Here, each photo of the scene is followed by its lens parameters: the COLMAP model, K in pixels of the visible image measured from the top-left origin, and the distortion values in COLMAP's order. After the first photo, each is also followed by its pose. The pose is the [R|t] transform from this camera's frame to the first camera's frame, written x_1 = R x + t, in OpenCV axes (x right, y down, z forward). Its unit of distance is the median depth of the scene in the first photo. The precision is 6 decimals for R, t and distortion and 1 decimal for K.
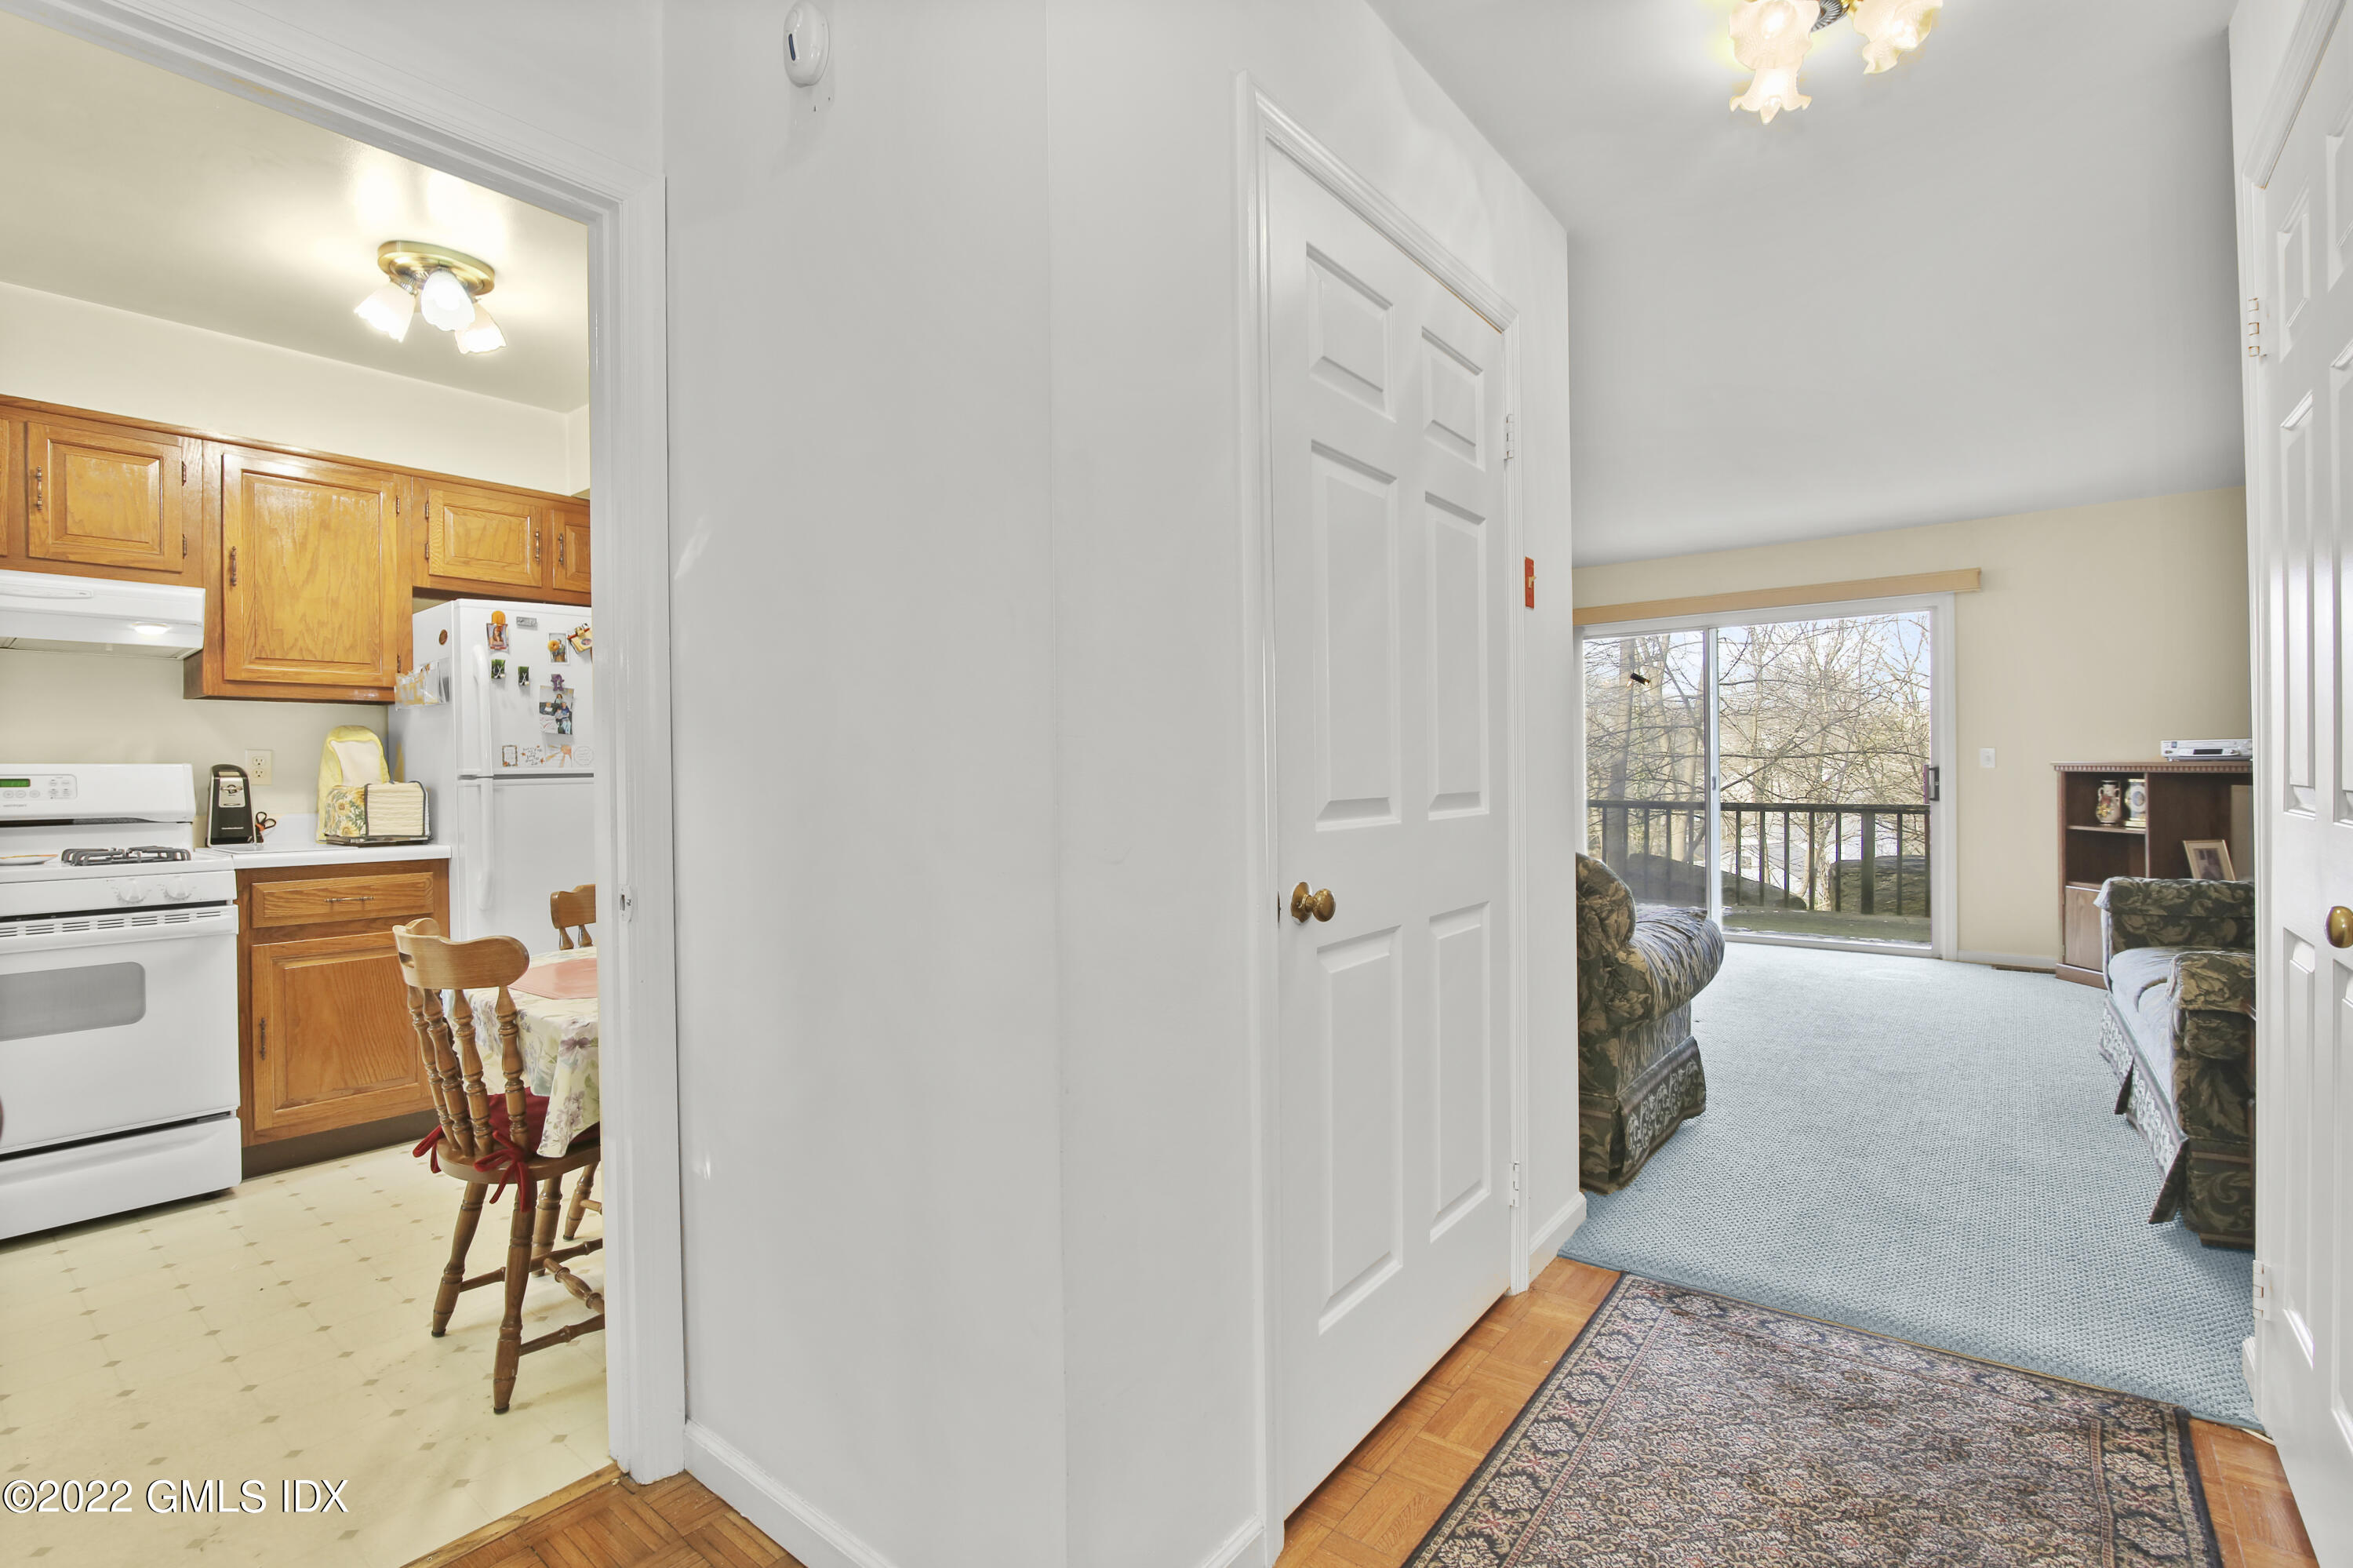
lens RADIAL K [[1096.3, 0, 1129.3], [0, 1096.3, 778.7], [0, 0, 1]] dist [-0.016845, -0.000307]
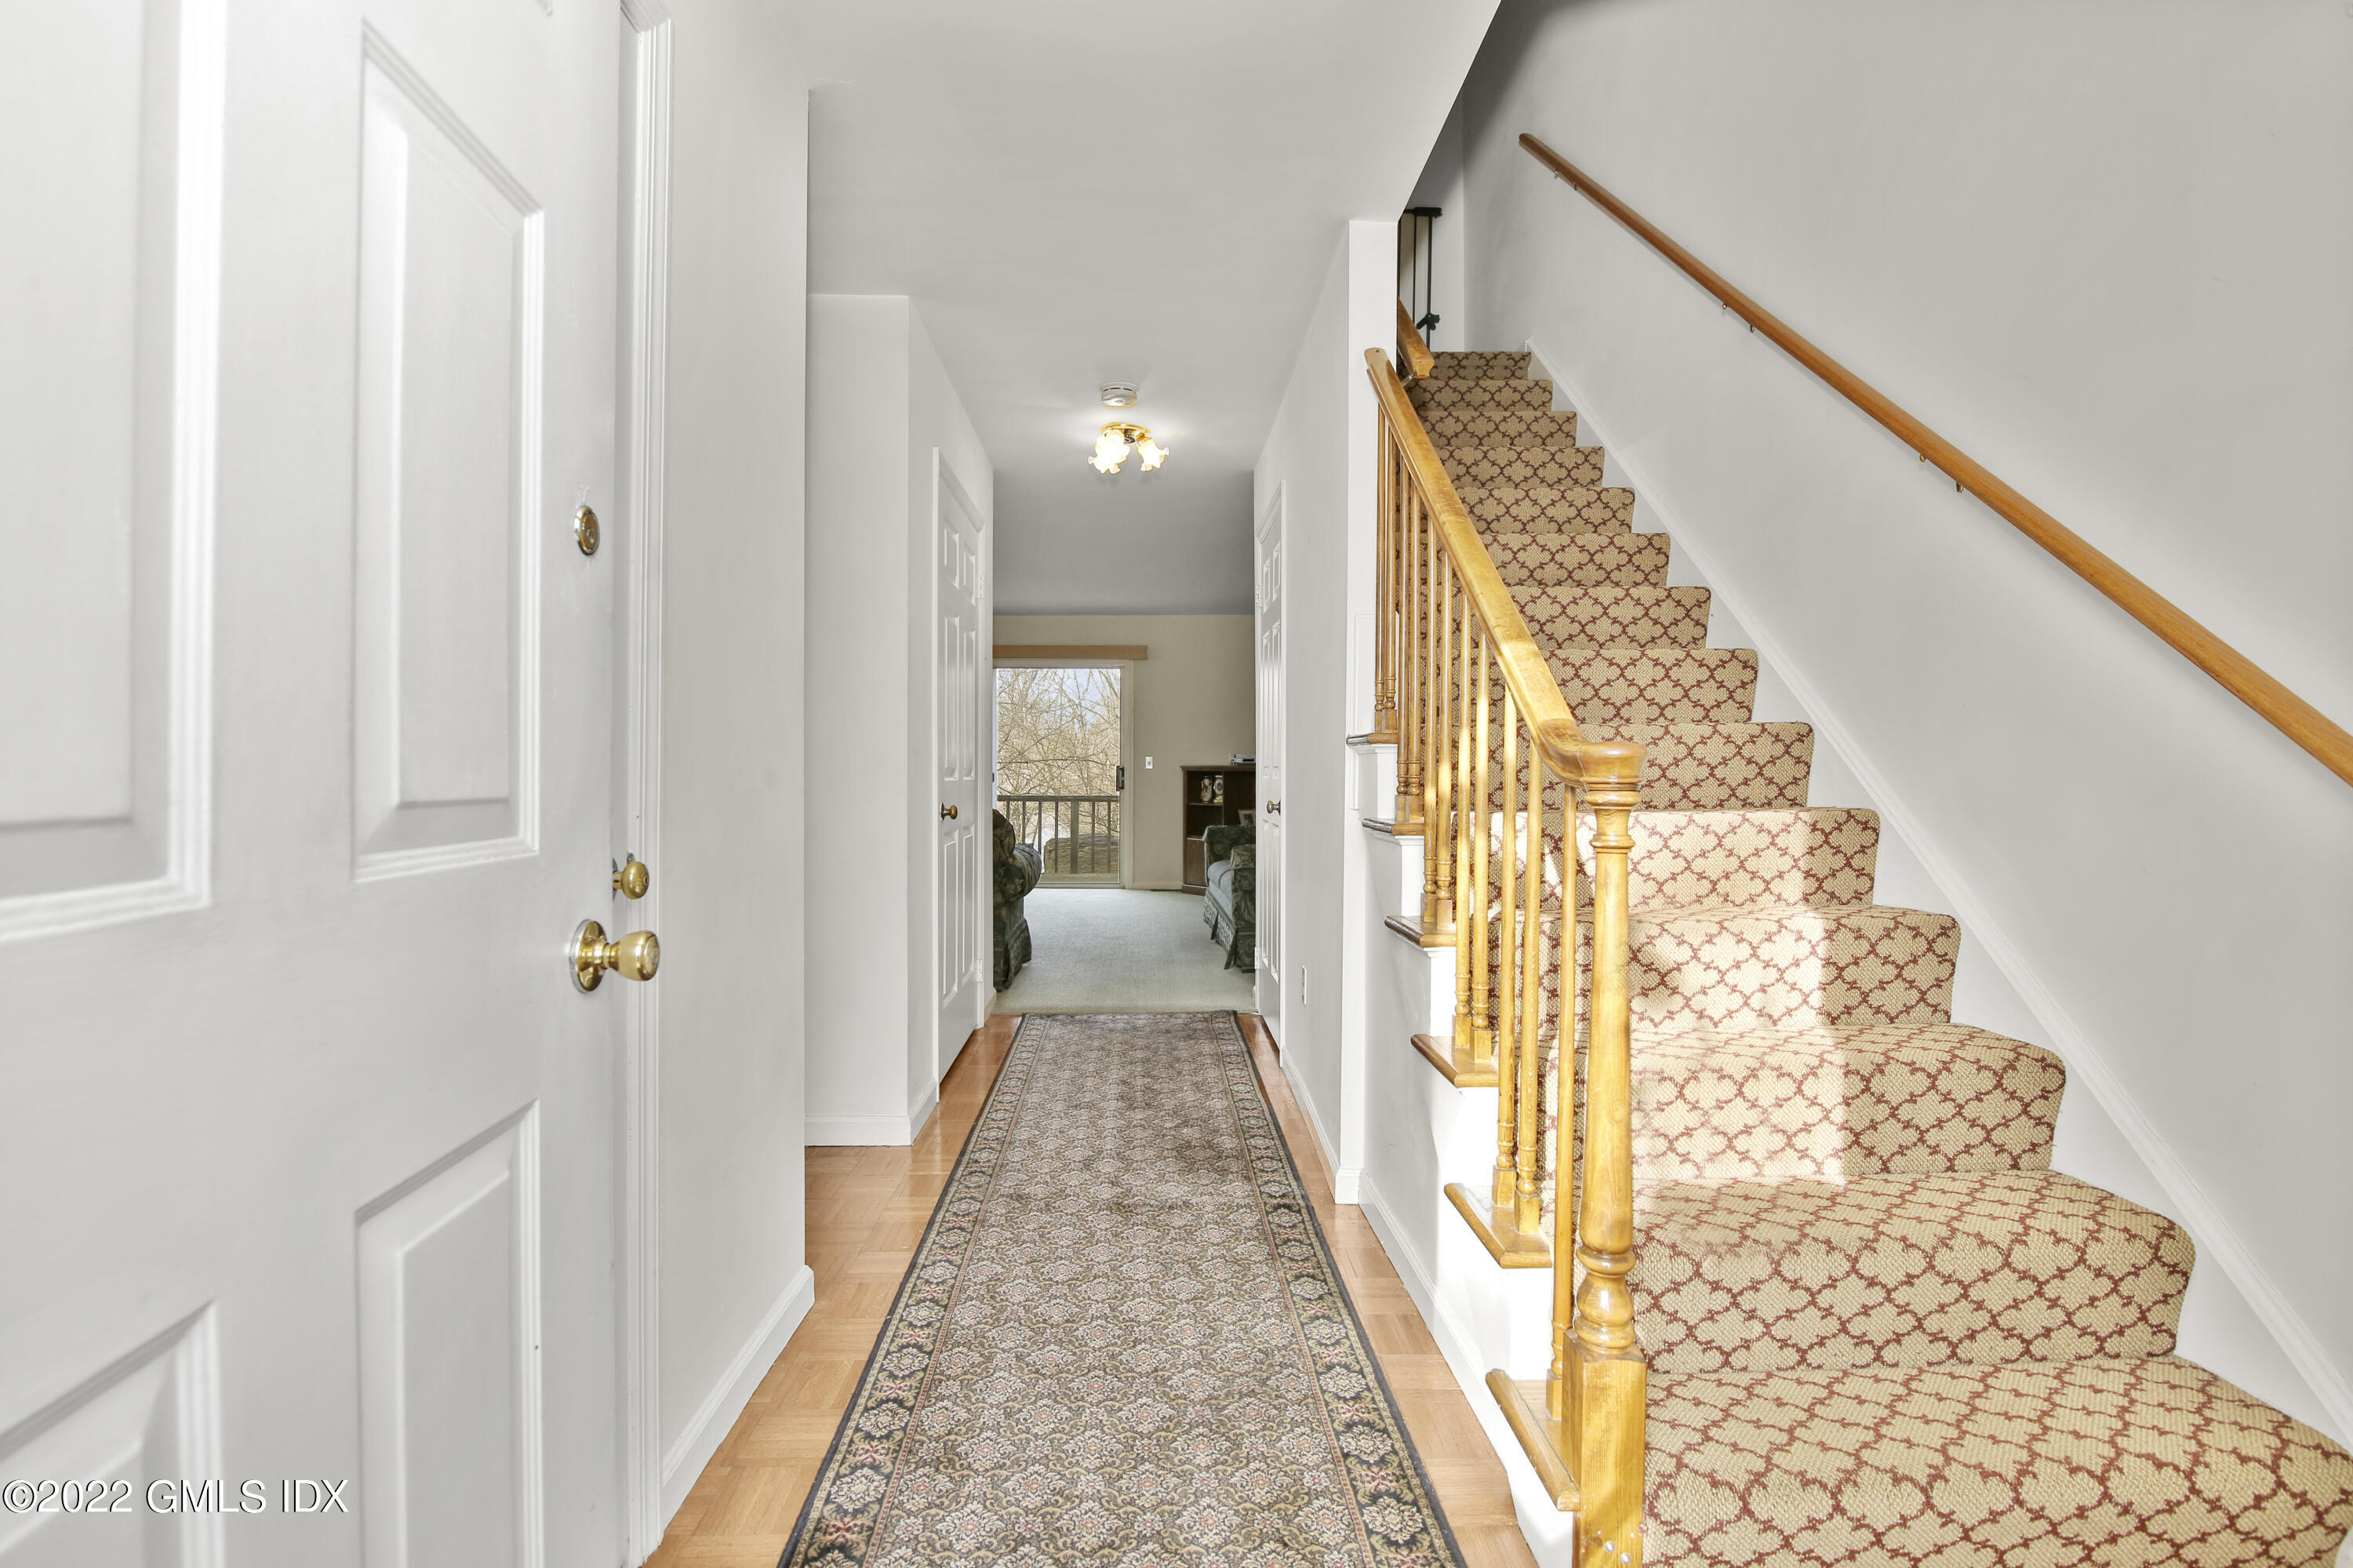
lens RADIAL K [[1096.3, 0, 1176.5], [0, 1096.3, 781.0], [0, 0, 1]] dist [-0.016845, -0.000307]
pose [[0.756829, 0.004395, 0.653598, -0.304495], [-0.002733, 0.999990, -0.003560, 0.018113], [-0.653607, 0.000908, 0.756833, -0.326173]]
